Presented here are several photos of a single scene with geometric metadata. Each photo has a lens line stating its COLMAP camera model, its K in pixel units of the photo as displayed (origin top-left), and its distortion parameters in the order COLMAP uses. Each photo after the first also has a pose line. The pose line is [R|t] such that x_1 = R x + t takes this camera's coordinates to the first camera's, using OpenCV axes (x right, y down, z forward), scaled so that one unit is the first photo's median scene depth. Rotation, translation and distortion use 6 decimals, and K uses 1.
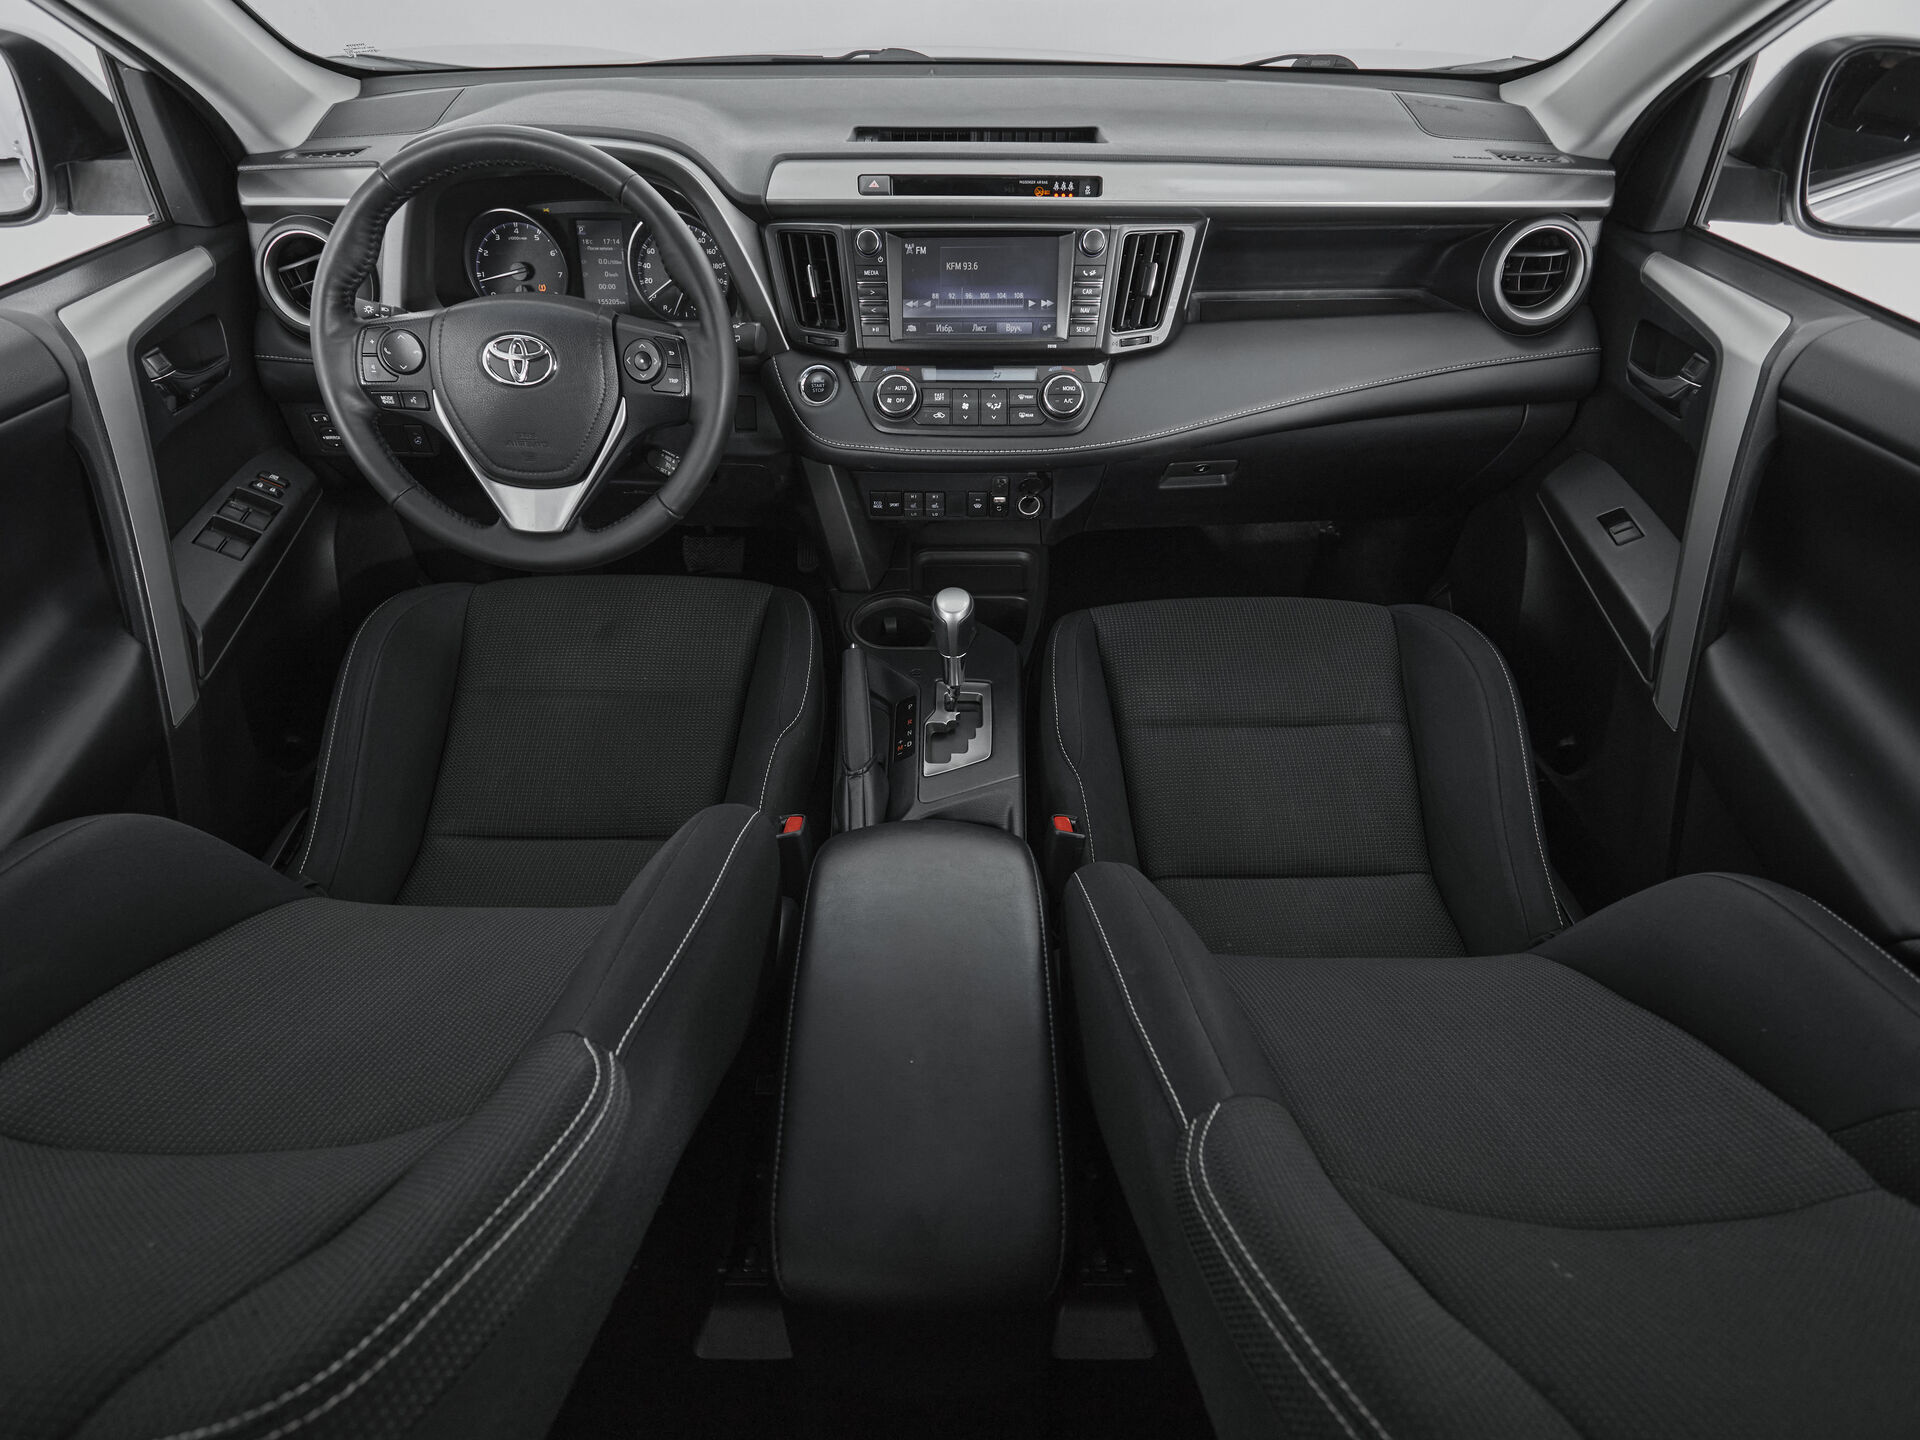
lens RADIAL K [[1027.3, 0, 946.0], [0, 1027.3, 724.2], [0, 0, 1]] dist [0.001034, -0.005269]
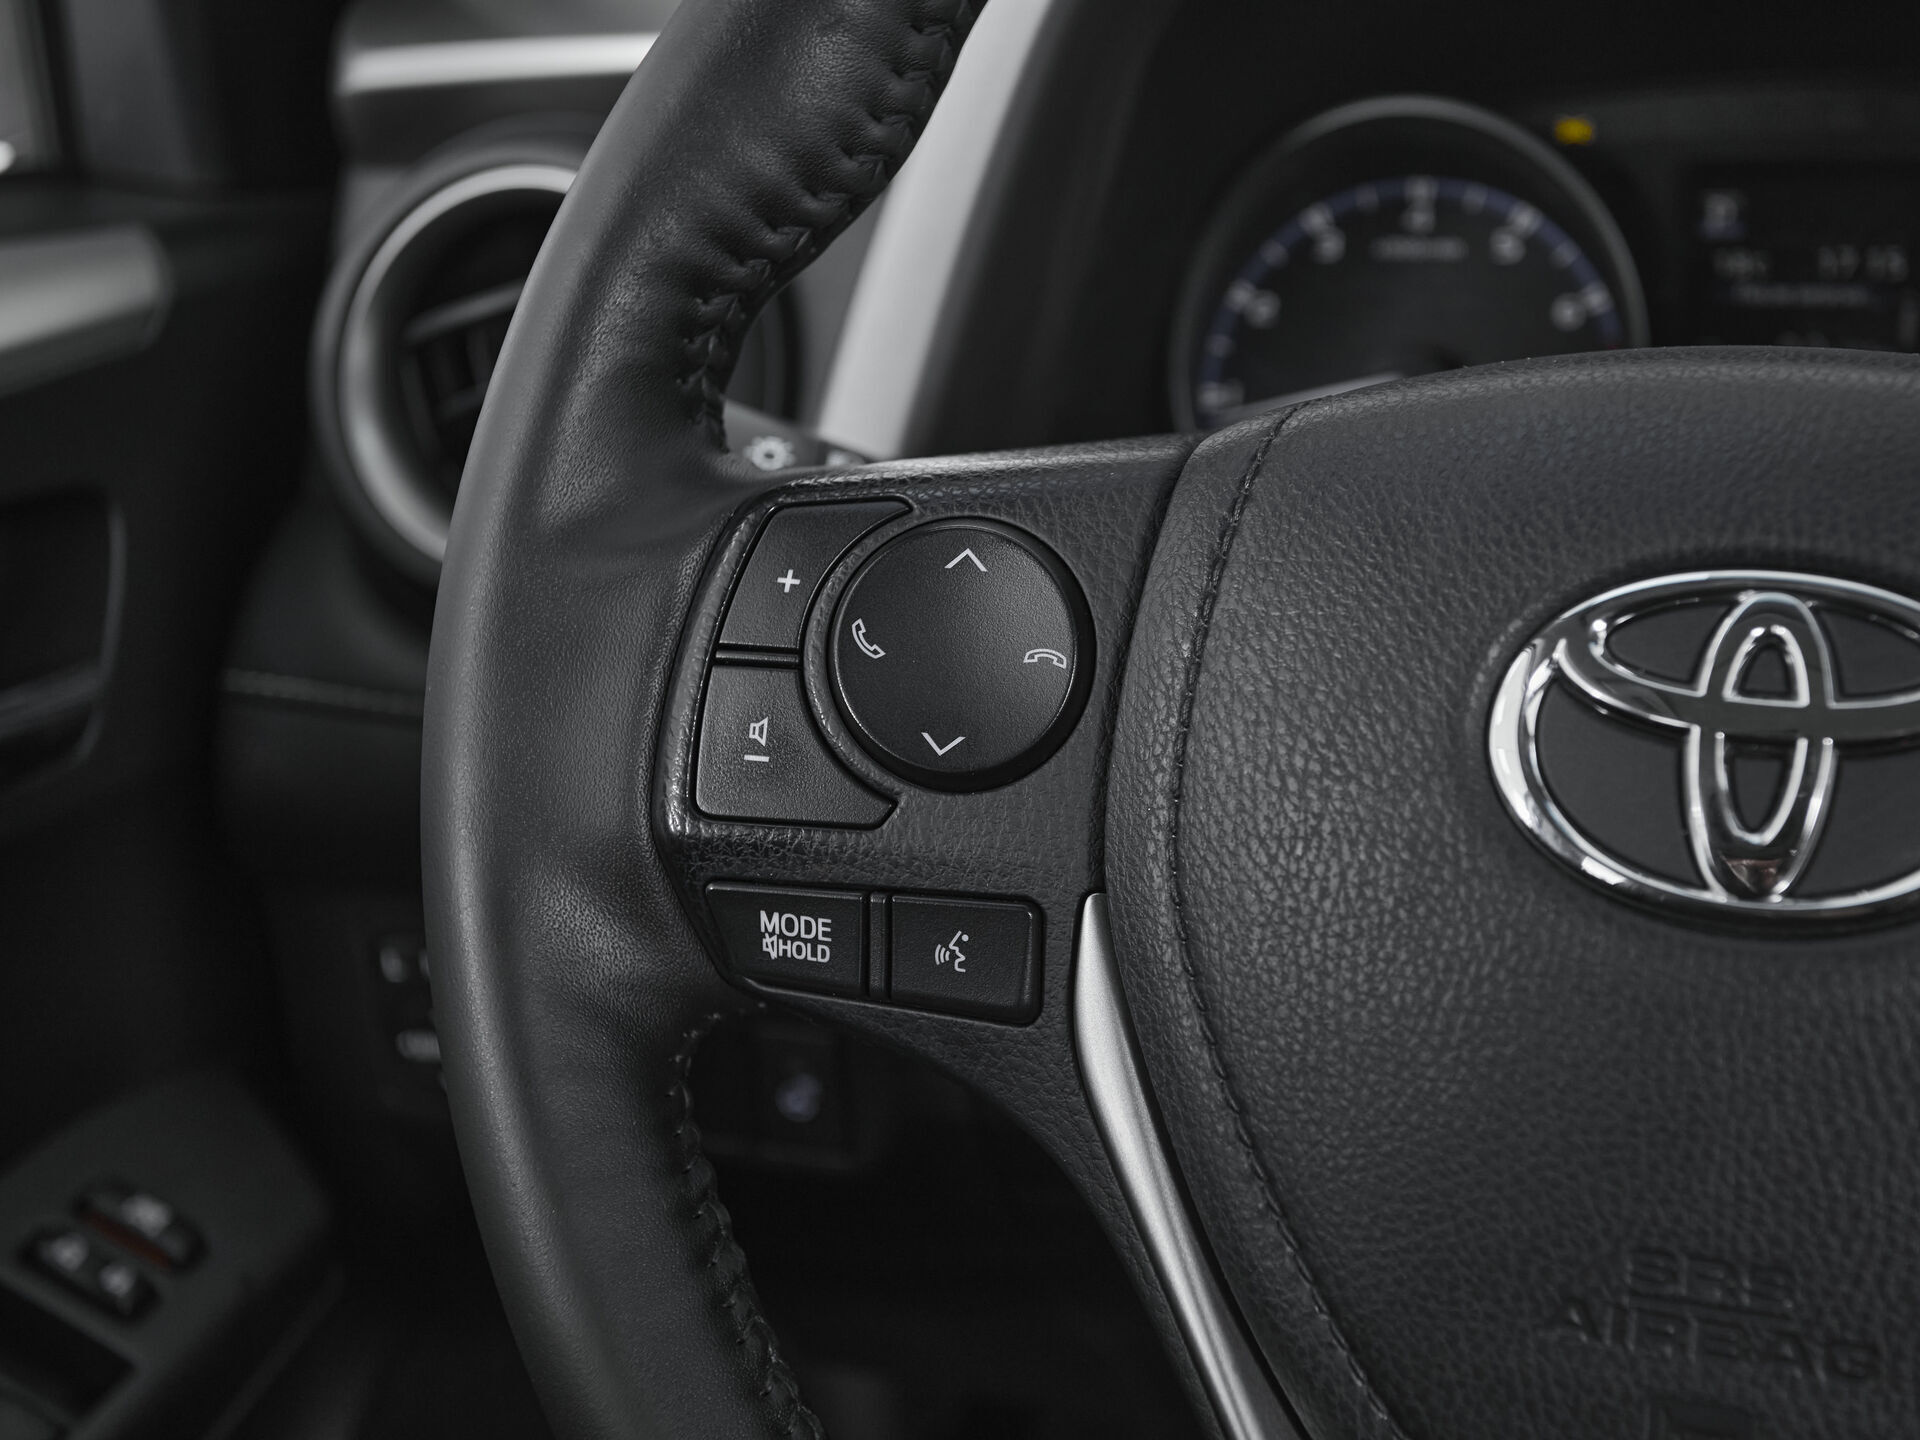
lens RADIAL K [[2337.5, 0, 1072.7], [0, 2337.5, 723.1], [0, 0, 1]] dist [0.024622, 0.000000]
pose [[0.959440, 0.052841, -0.276915, -0.366865], [-0.153990, 0.921018, -0.357788, -0.203372], [0.236138, 0.385919, 0.891799, 0.615114]]
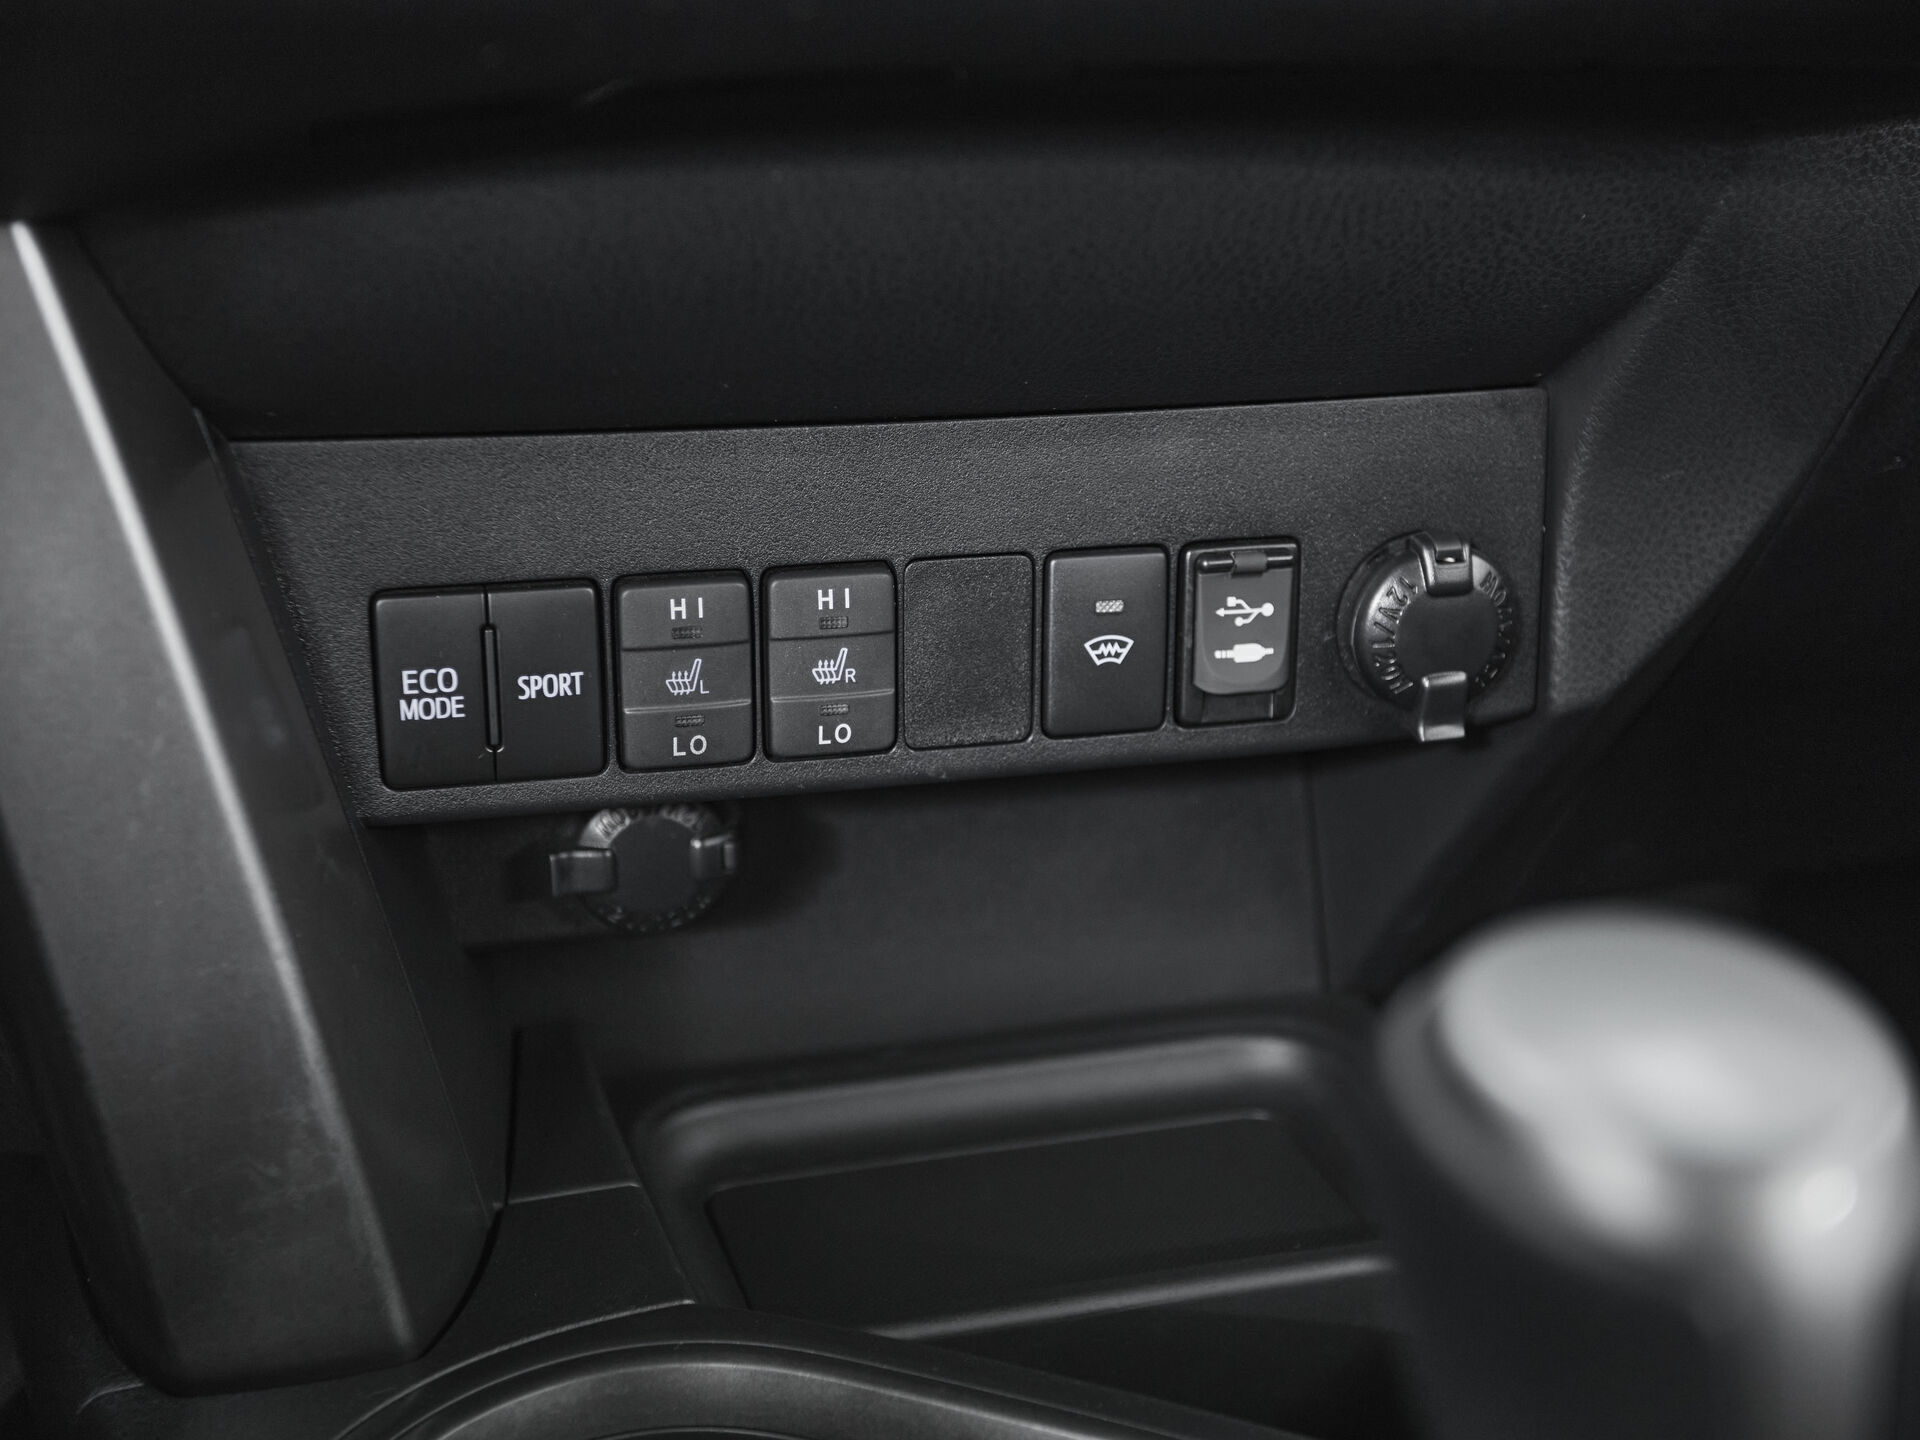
lens RADIAL K [[2337.5, 0, 950.7], [0, 2337.5, 729.1], [0, 0, 1]] dist [0.024622, 0.000000]
pose [[0.963774, -0.077928, 0.255081, -0.093896], [0.184915, 0.884434, -0.428467, -0.070032], [-0.192213, 0.460114, 0.866804, 0.837222]]
